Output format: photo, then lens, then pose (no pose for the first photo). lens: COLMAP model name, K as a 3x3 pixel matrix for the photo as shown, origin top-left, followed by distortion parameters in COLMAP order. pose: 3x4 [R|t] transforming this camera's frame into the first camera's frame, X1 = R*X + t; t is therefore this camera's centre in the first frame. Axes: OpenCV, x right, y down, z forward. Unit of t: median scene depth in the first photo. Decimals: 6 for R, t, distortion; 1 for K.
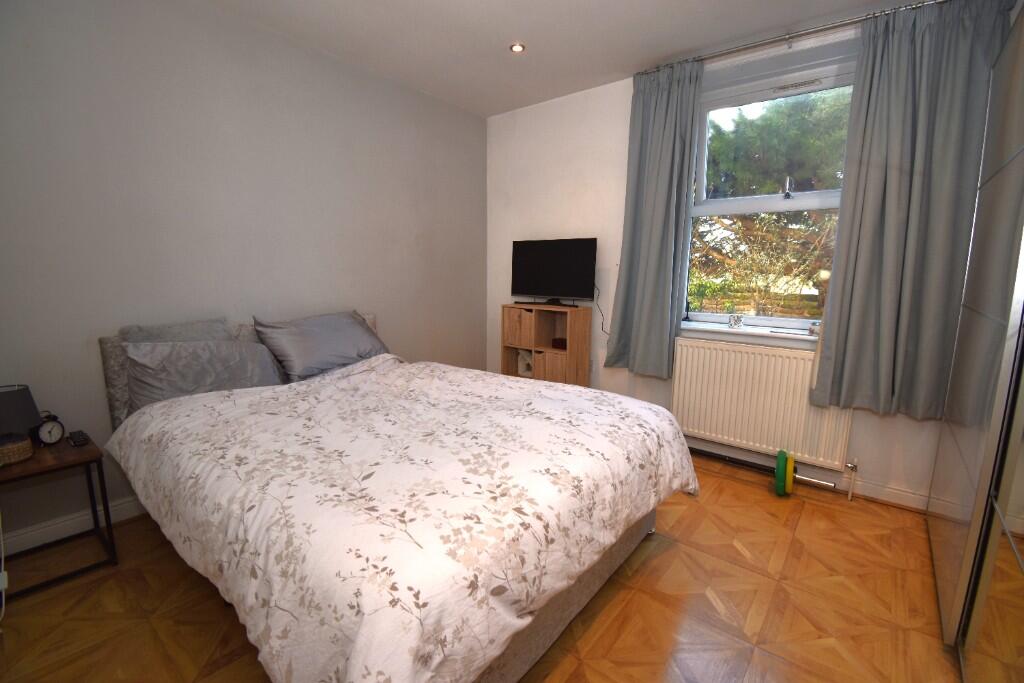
lens RADIAL K [[451.0, 0, 515.3], [0, 451.0, 344.6], [0, 0, 1]] dist [-0.003346, -0.001395]
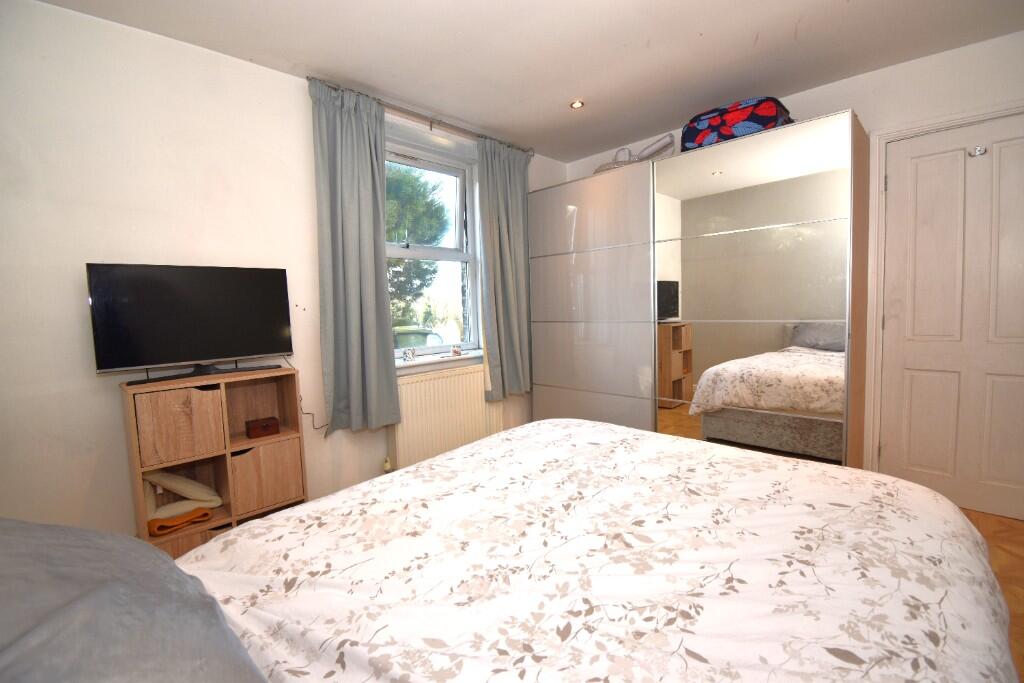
lens RADIAL K [[451.0, 0, 514.5], [0, 451.0, 337.1], [0, 0, 1]] dist [-0.003346, -0.001395]
pose [[0.099145, -0.082786, 0.991623, -1.056125], [0.199254, 0.978002, 0.061727, -0.209149], [-0.974919, 0.191465, 0.113460, 1.190553]]
